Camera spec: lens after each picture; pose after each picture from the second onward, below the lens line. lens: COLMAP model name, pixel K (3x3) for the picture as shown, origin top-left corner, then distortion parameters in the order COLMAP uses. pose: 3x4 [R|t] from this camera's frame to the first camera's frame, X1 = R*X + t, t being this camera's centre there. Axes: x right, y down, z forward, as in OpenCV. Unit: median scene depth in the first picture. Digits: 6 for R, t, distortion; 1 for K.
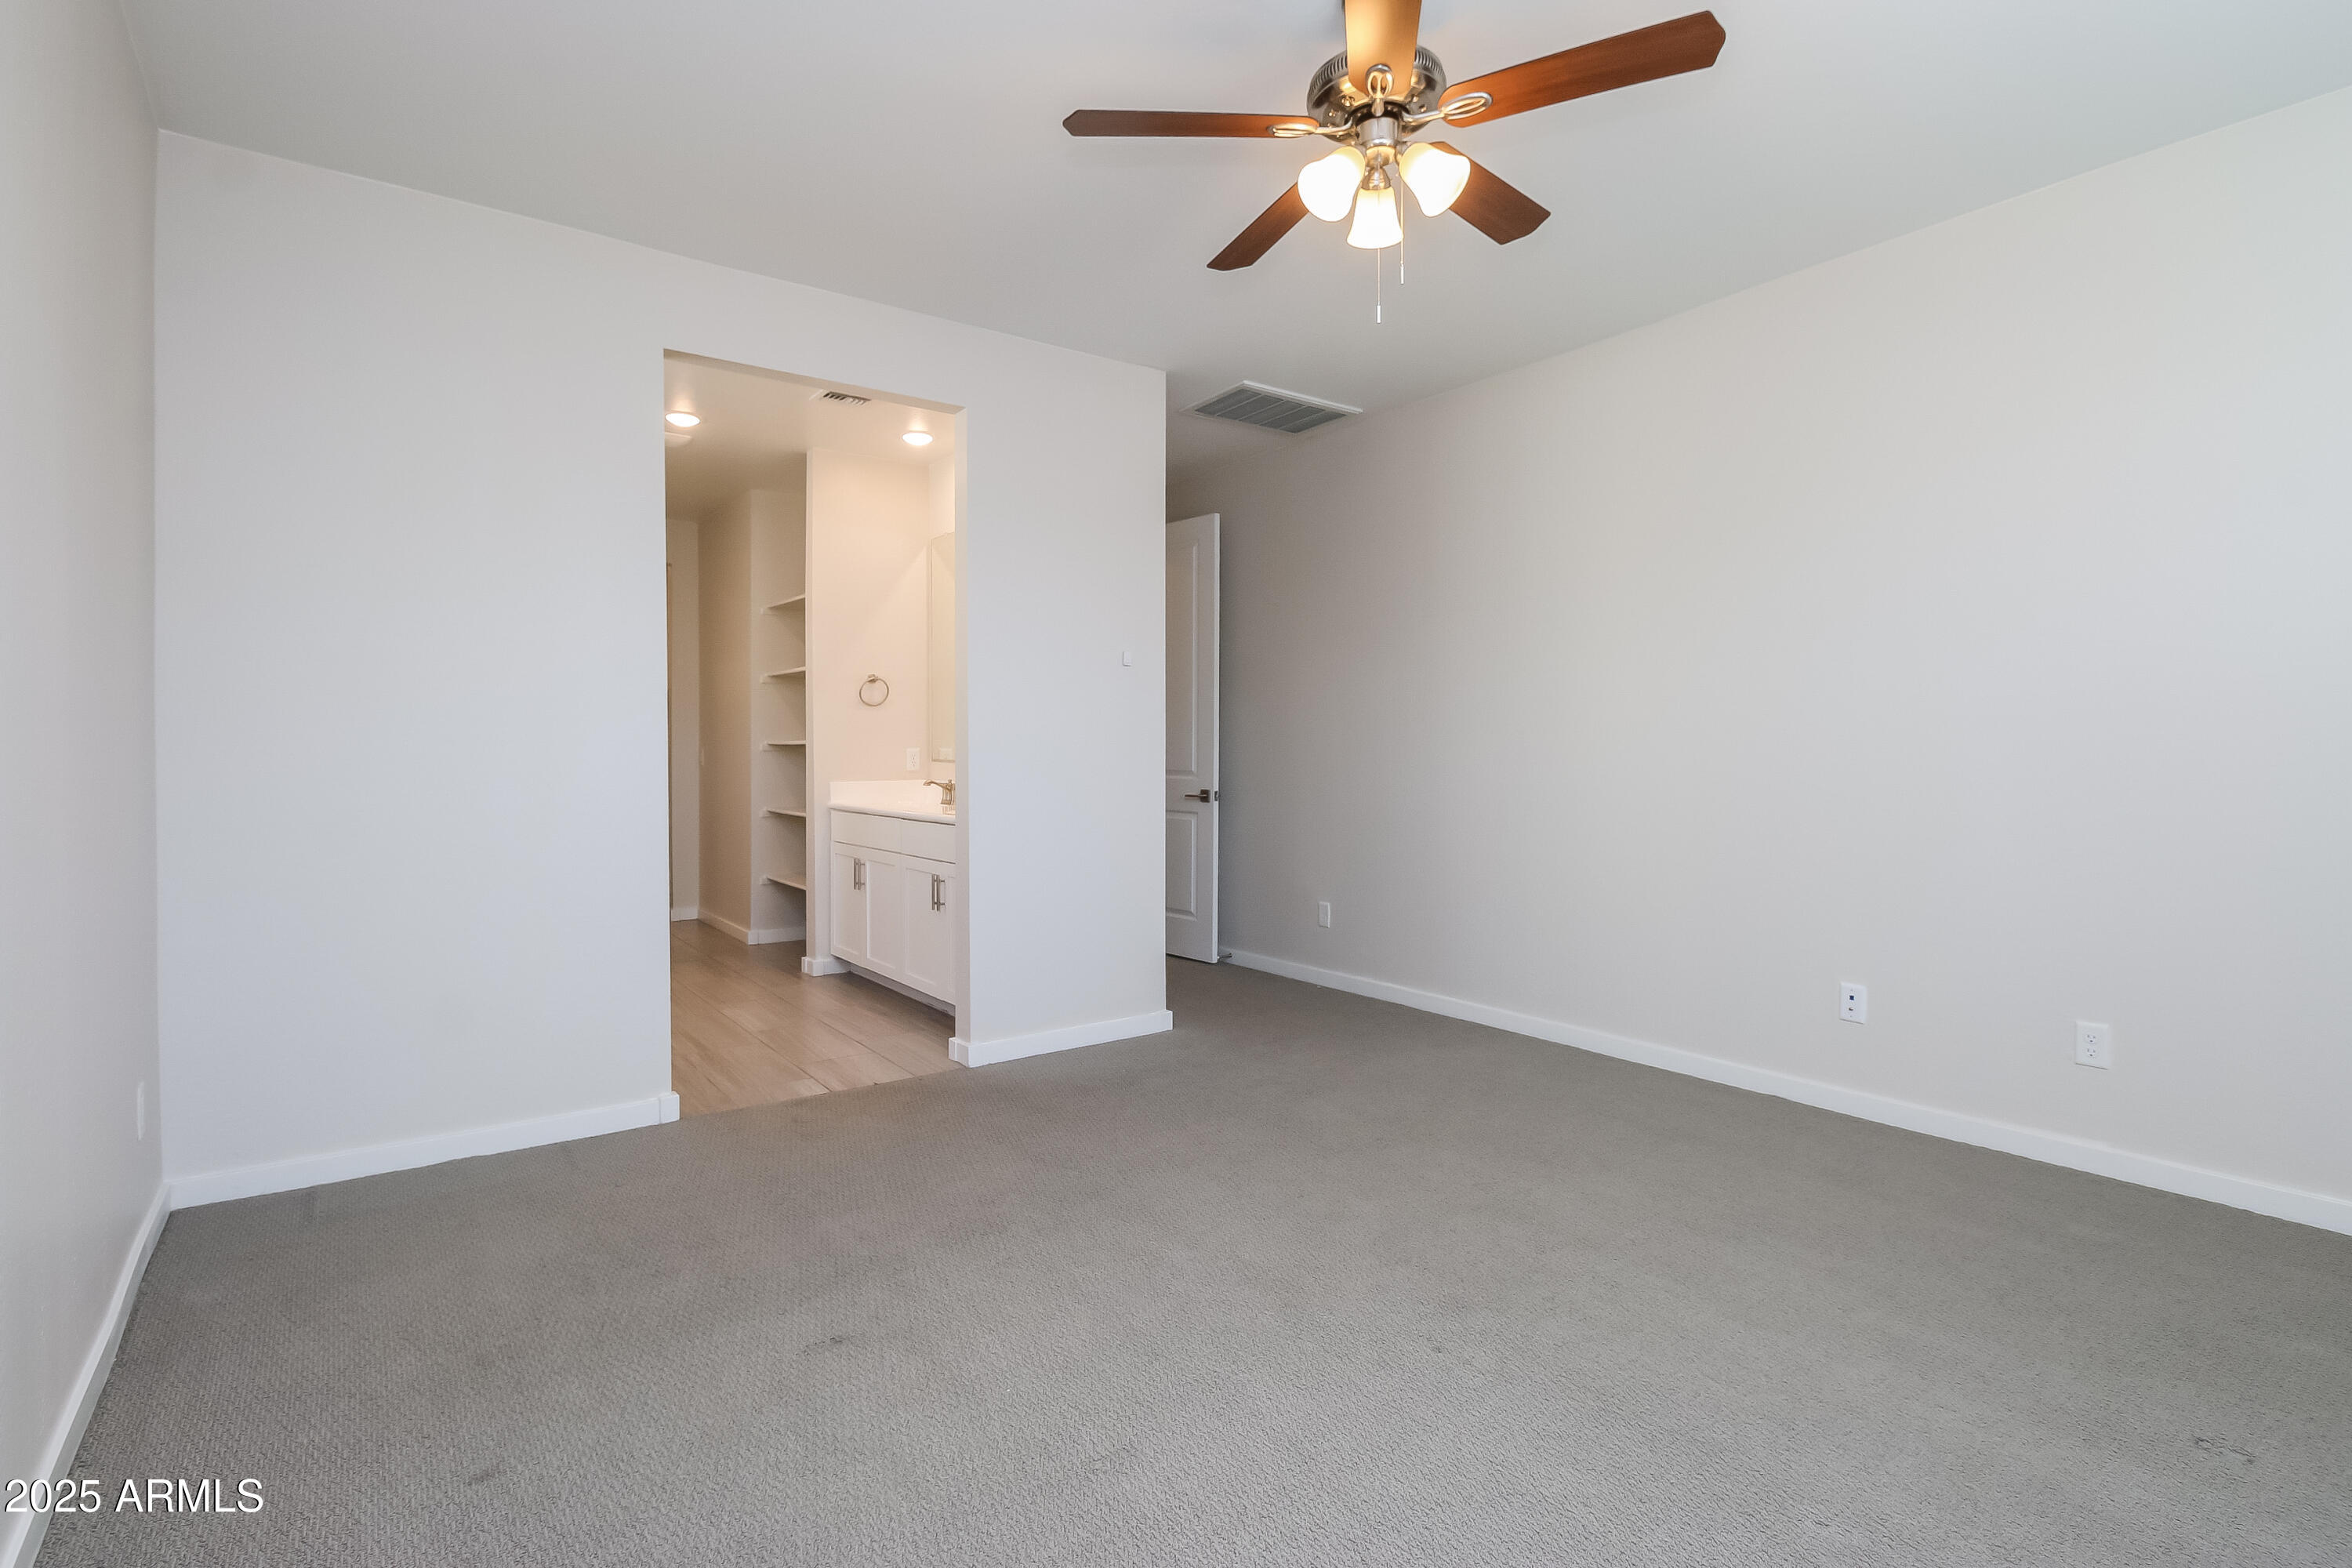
lens RADIAL K [[1148.9, 0, 1183.2], [0, 1148.9, 770.7], [0, 0, 1]] dist [0.012214, -0.000887]
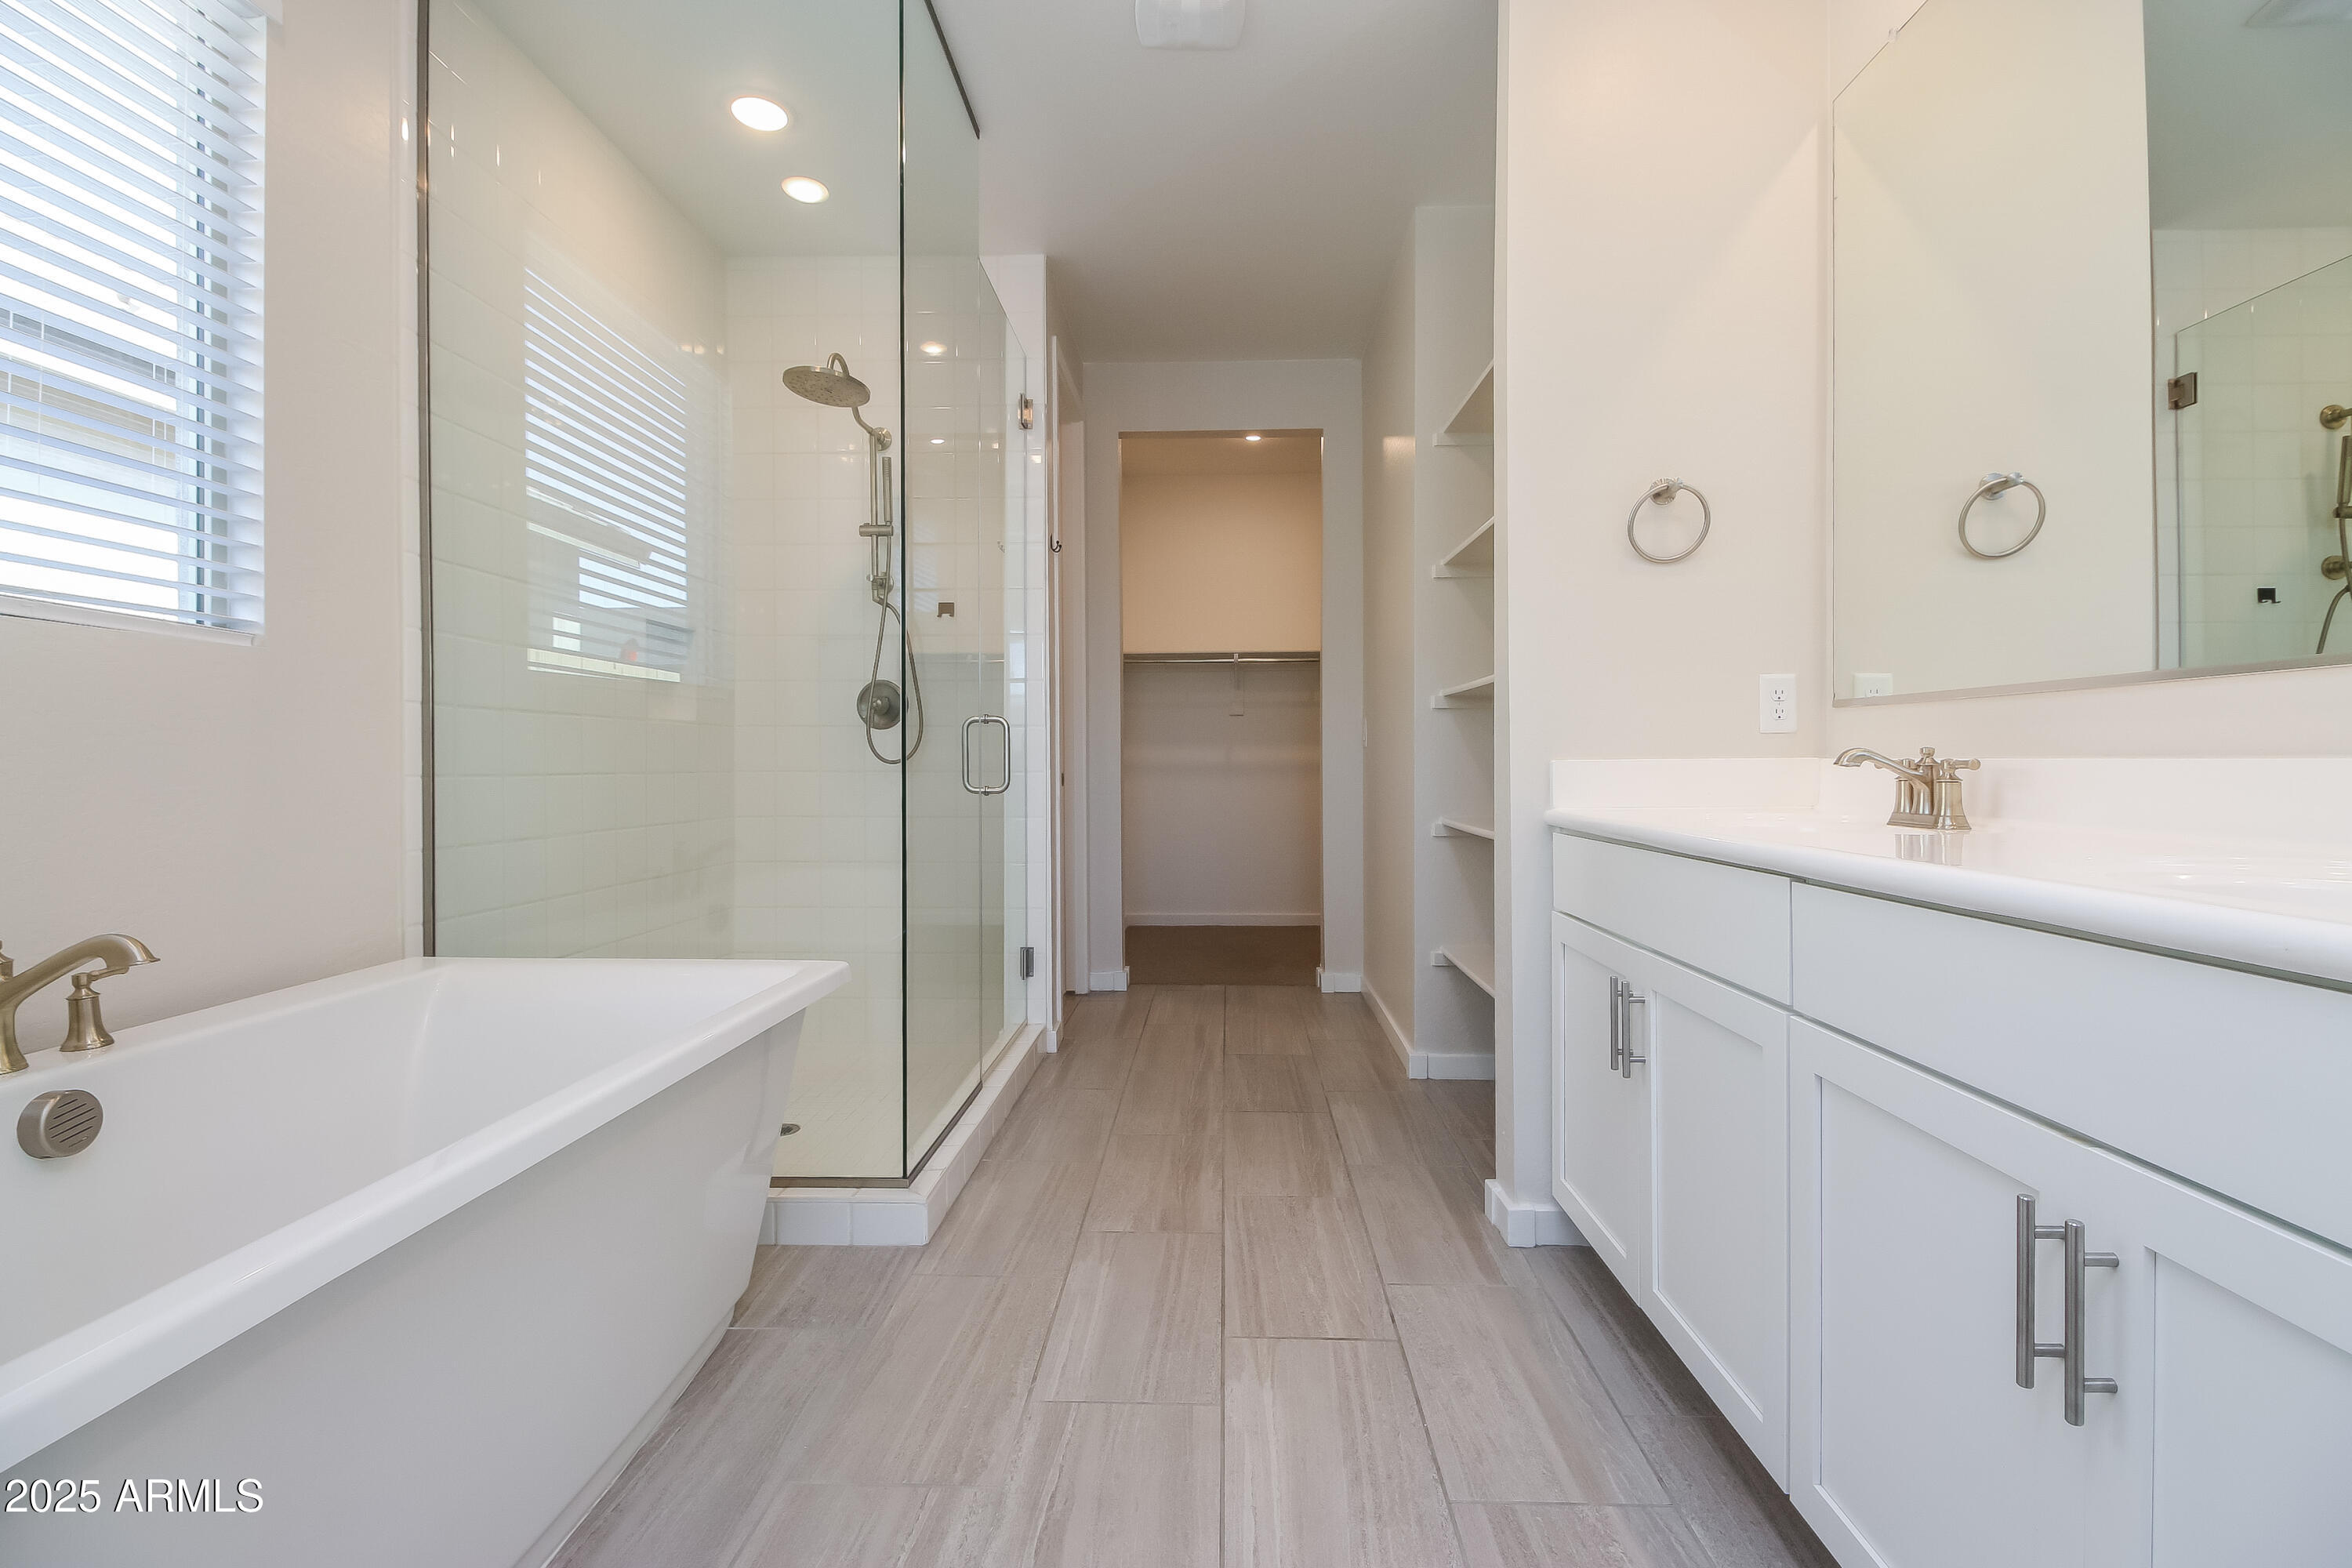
lens RADIAL K [[1076.5, 0, 1172.5], [0, 1076.5, 749.4], [0, 0, 1]] dist [0.001570, -0.000208]
pose [[0.781273, -0.006141, -0.624159, -0.175310], [-0.007823, 0.999777, -0.019628, 0.014290], [0.624140, 0.020218, 0.781051, 0.622530]]
